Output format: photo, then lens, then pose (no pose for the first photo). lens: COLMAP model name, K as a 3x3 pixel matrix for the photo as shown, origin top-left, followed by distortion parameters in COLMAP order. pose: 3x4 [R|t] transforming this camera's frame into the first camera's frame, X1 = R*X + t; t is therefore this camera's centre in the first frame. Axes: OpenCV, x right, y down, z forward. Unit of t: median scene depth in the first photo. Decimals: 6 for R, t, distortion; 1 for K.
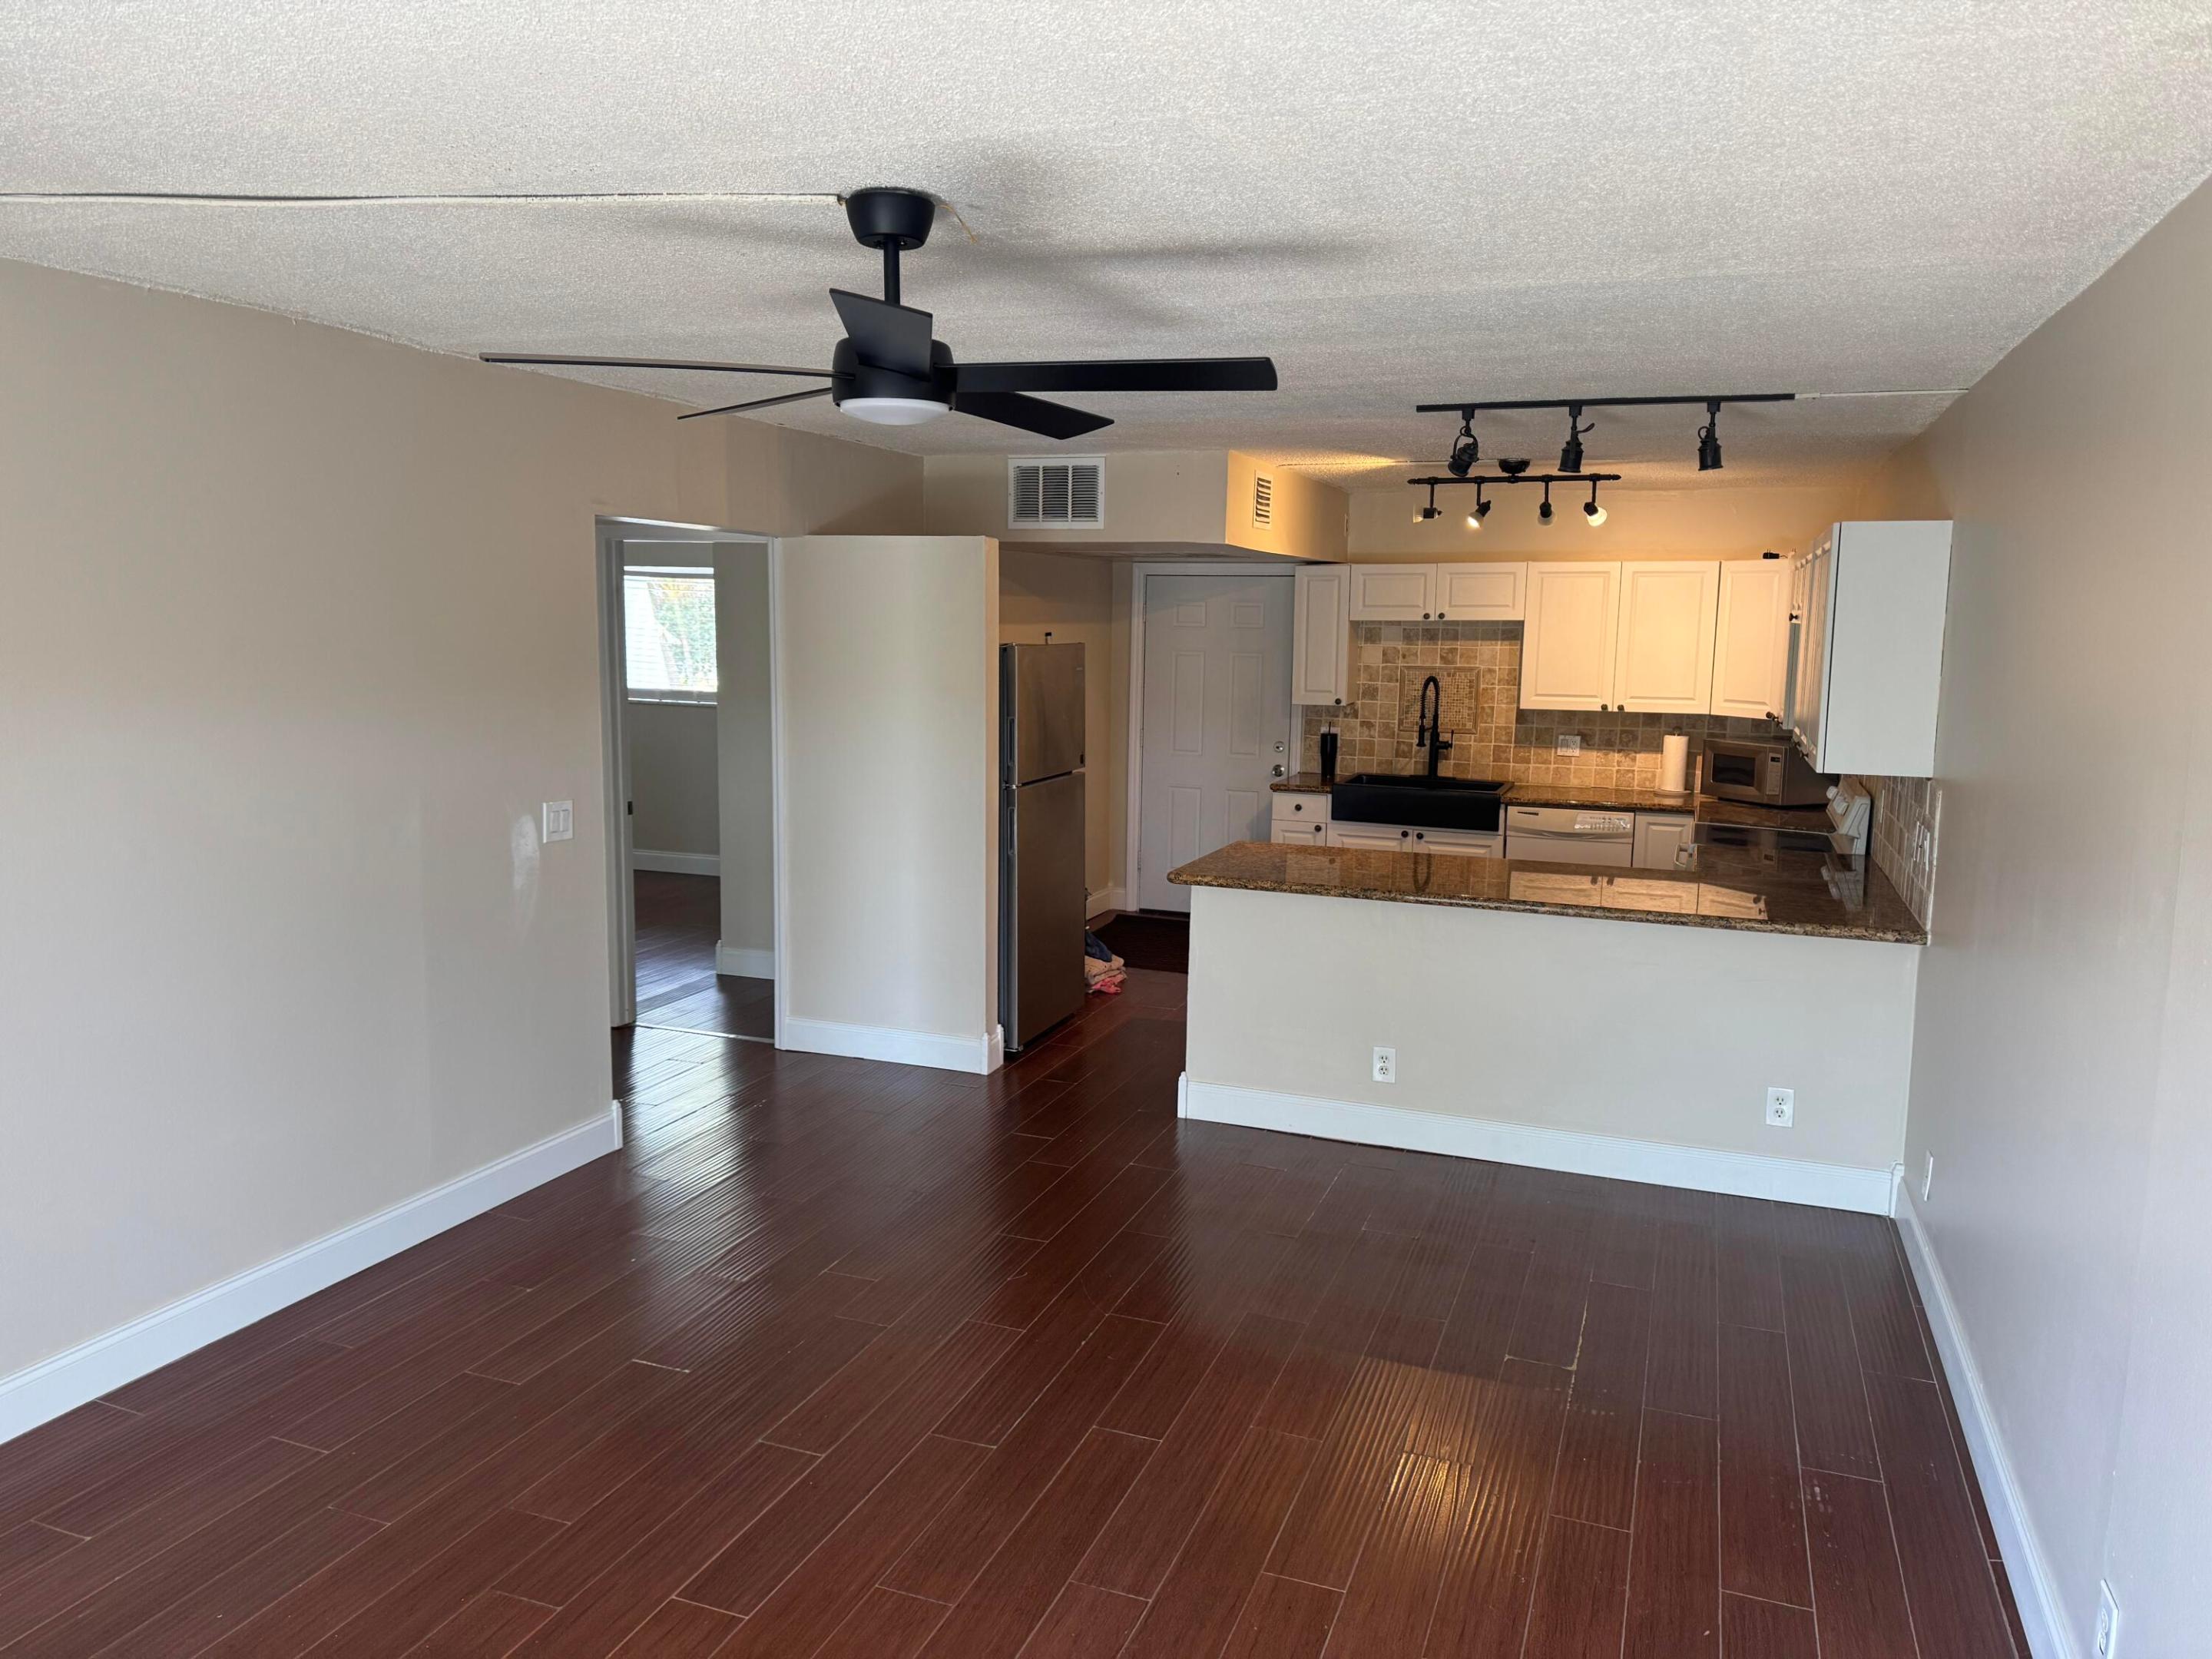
lens RADIAL K [[1539.7, 0, 1109.4], [0, 1539.7, 825.6], [0, 0, 1]] dist [0.160972, -0.249207]
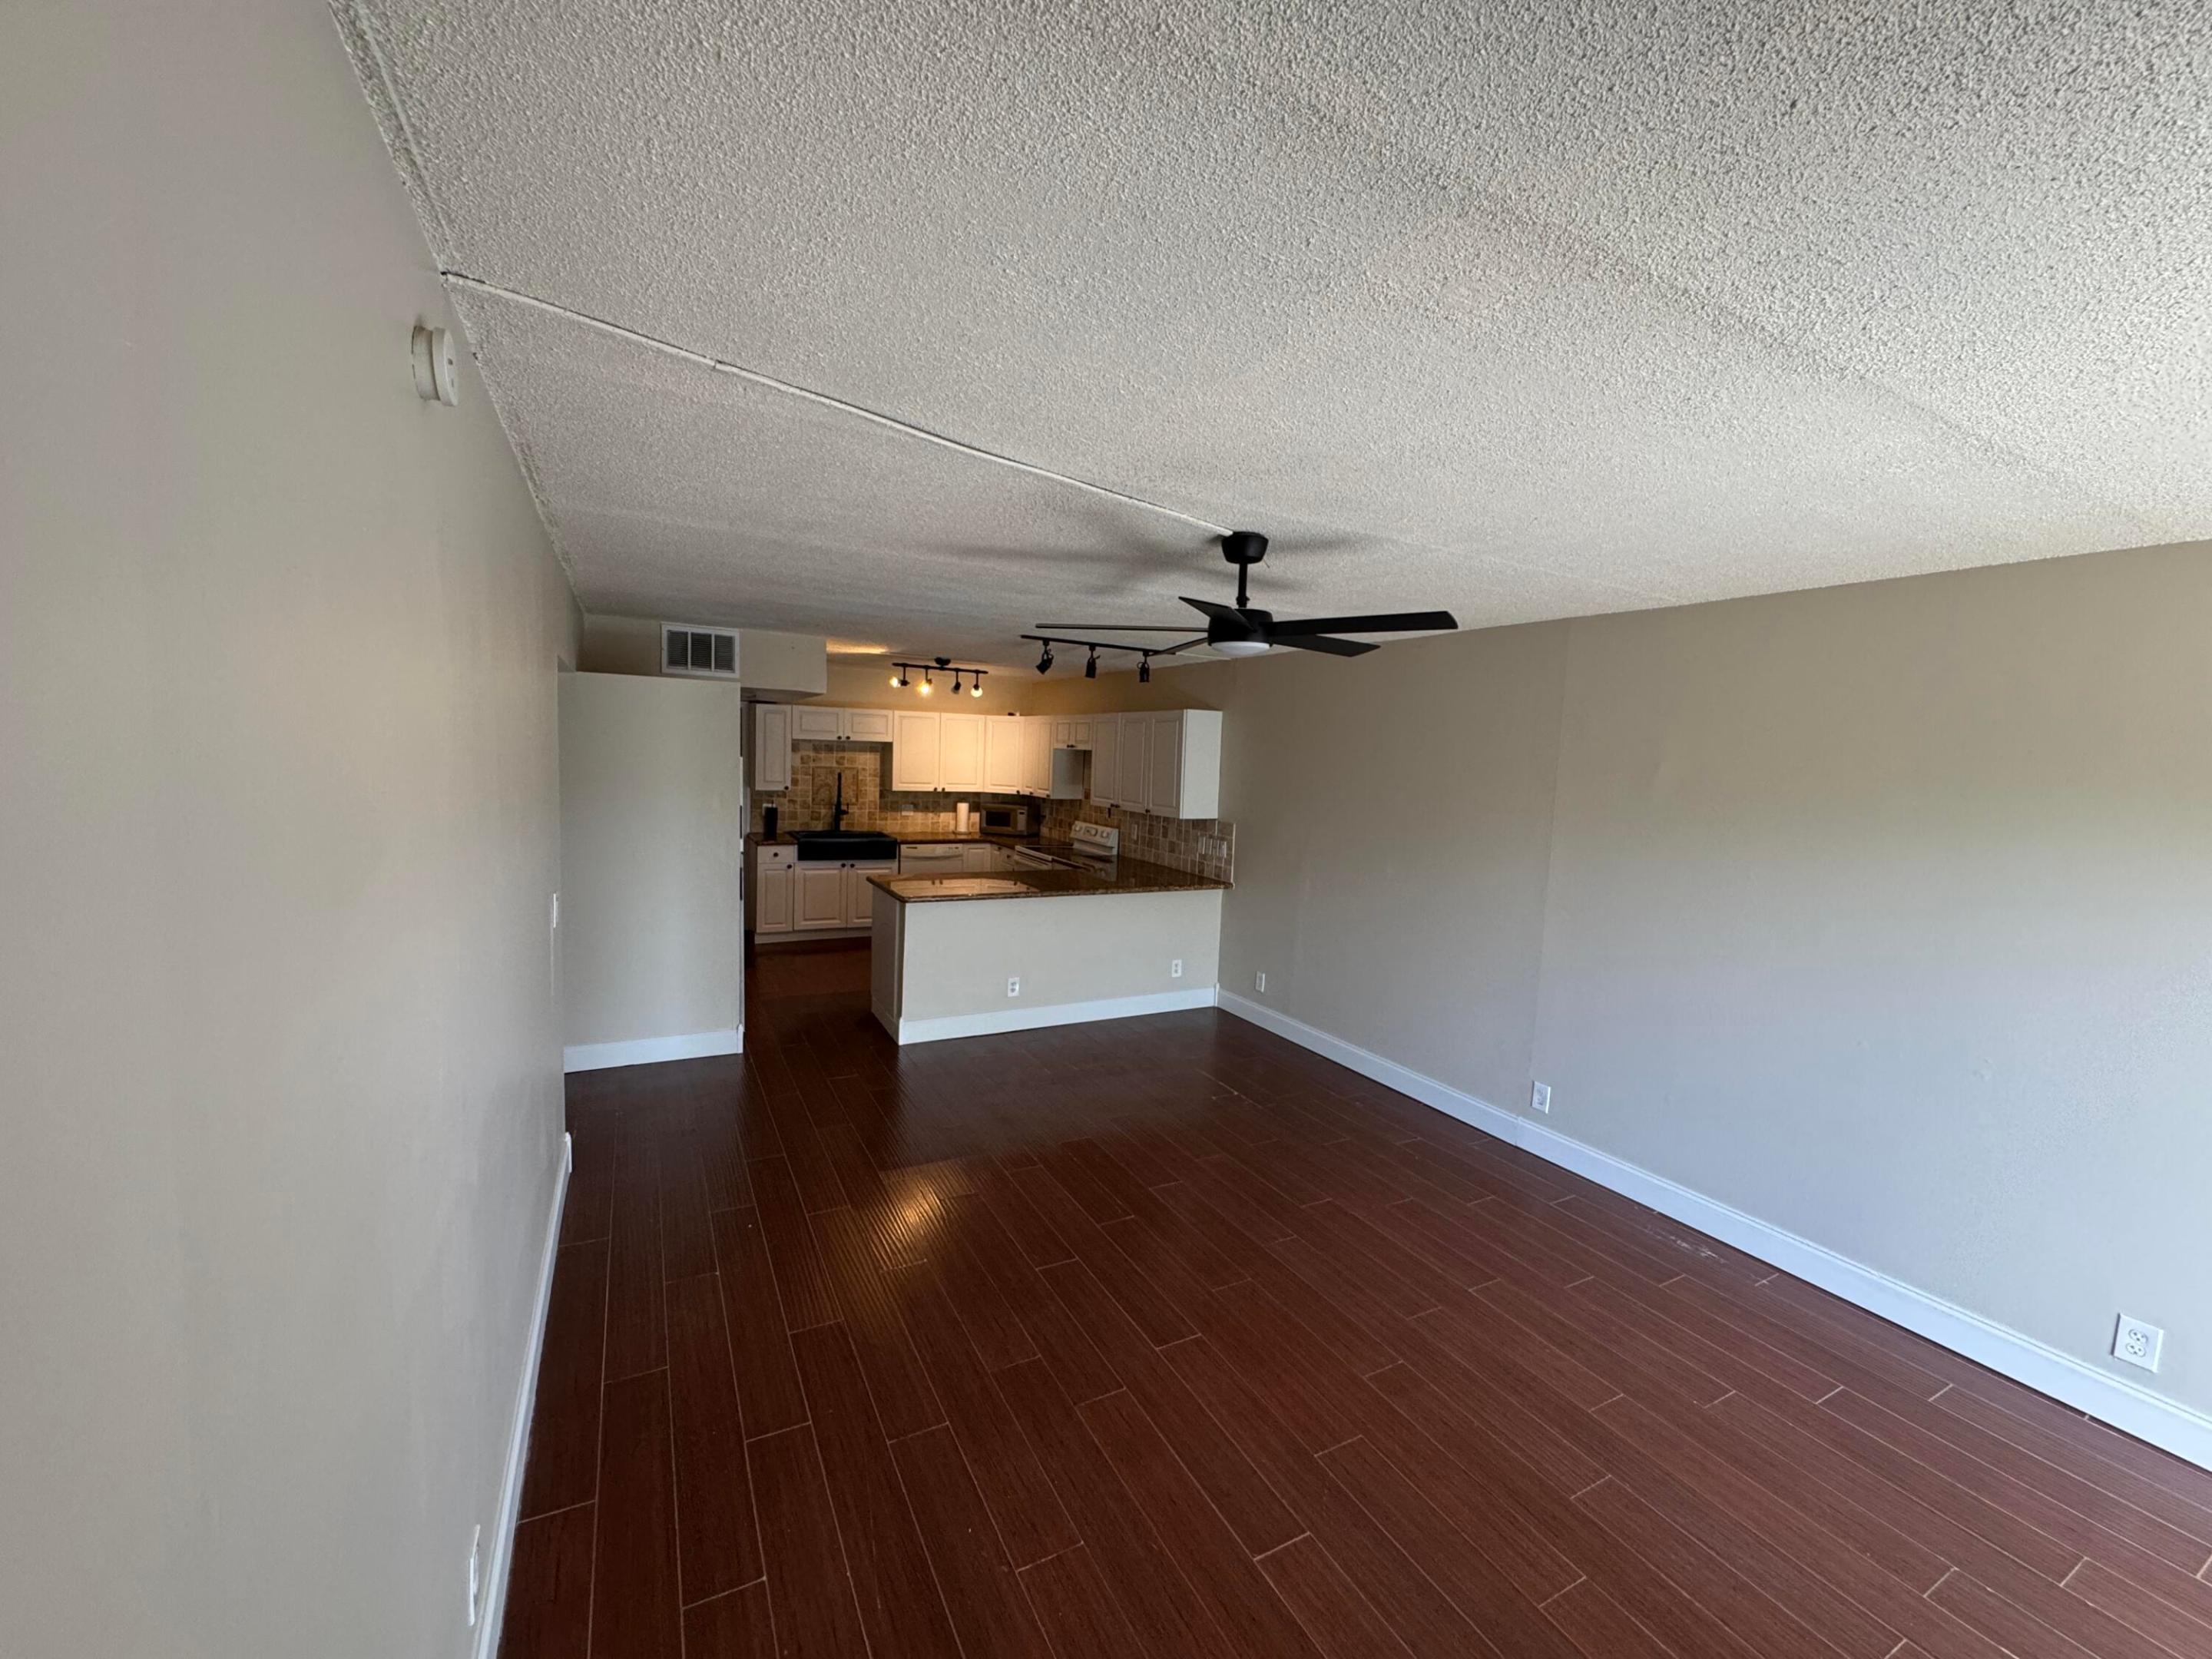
lens RADIAL K [[880.0, 0, 1107.0], [0, 880.0, 824.9], [0, 0, 1]] dist [0.000505, -0.000199]
pose [[0.660635, -0.051482, 0.748940, -0.335618], [0.071882, 0.997400, 0.005154, -0.022654], [-0.747258, 0.050431, 0.662618, 0.139520]]
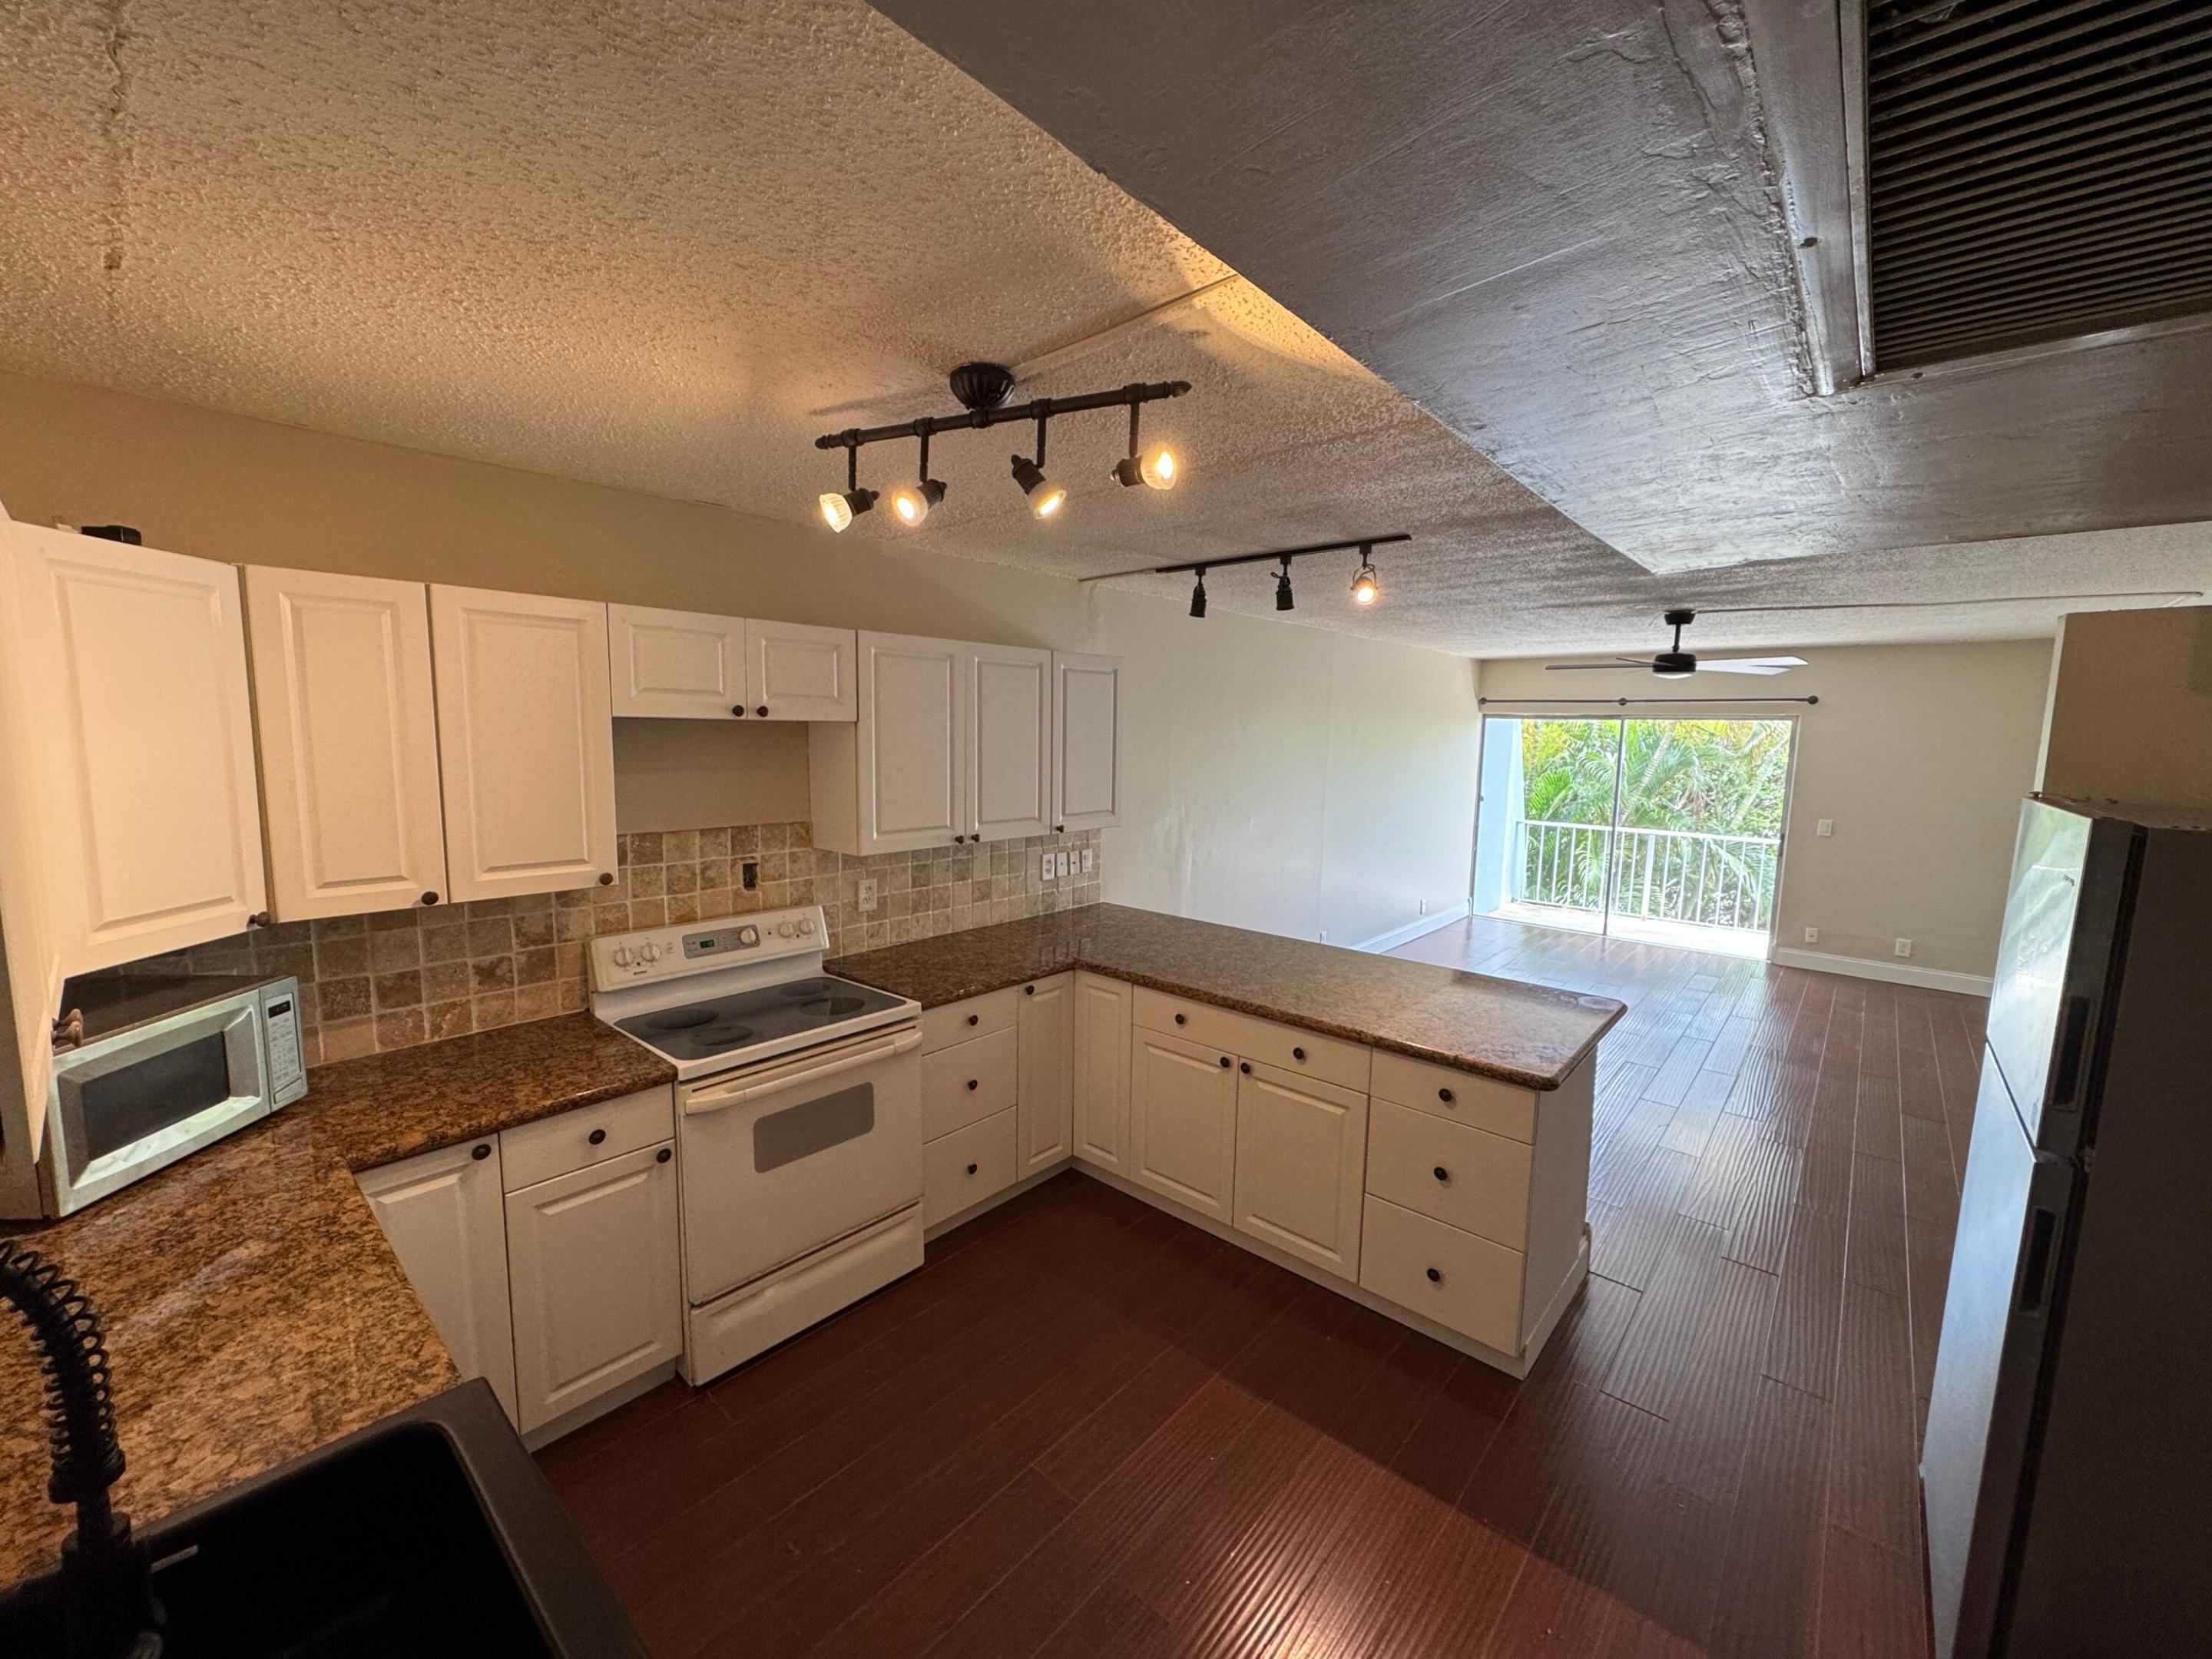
lens RADIAL K [[880.0, 0, 1107.0], [0, 880.0, 824.9], [0, 0, 1]] dist [0.000505, -0.000199]
pose [[-0.935183, -0.071447, 0.346883, 0.104705], [0.015666, 0.970137, 0.242052, -0.138754], [-0.353818, 0.231798, -0.906136, 1.035868]]
